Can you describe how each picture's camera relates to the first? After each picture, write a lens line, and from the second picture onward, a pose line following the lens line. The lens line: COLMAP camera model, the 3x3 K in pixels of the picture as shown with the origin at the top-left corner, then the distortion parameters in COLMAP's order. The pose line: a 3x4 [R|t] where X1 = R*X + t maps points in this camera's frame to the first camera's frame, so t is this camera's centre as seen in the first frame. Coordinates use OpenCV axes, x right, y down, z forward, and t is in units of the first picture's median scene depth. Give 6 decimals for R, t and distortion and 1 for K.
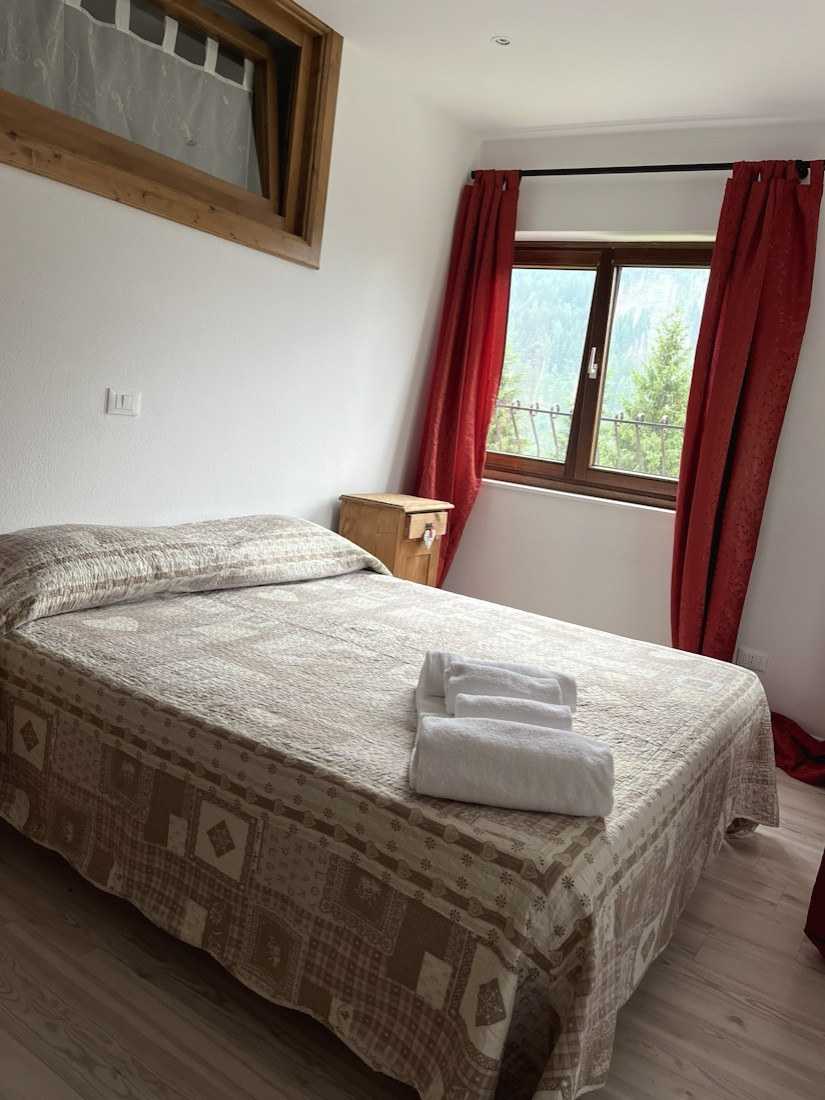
lens RADIAL K [[834.2, 0, 412.2], [0, 834.2, 538.8], [0, 0, 1]] dist [0.048471, -0.067469]
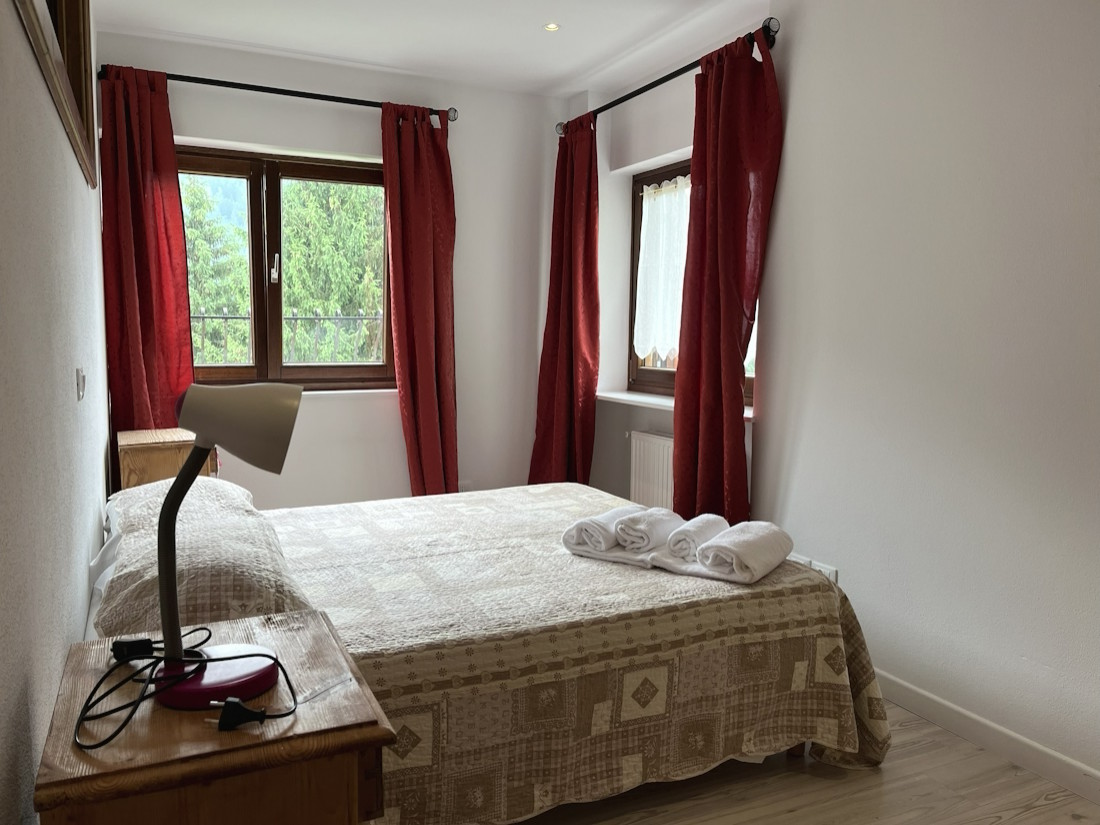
lens RADIAL K [[834.2, 0, 542.2], [0, 834.2, 424.5], [0, 0, 1]] dist [0.048471, -0.067469]
pose [[0.522047, -0.226023, 0.822424, -1.257930], [0.193037, 0.970538, 0.144196, -0.255531], [-0.830785, 0.083481, 0.550297, 0.381173]]
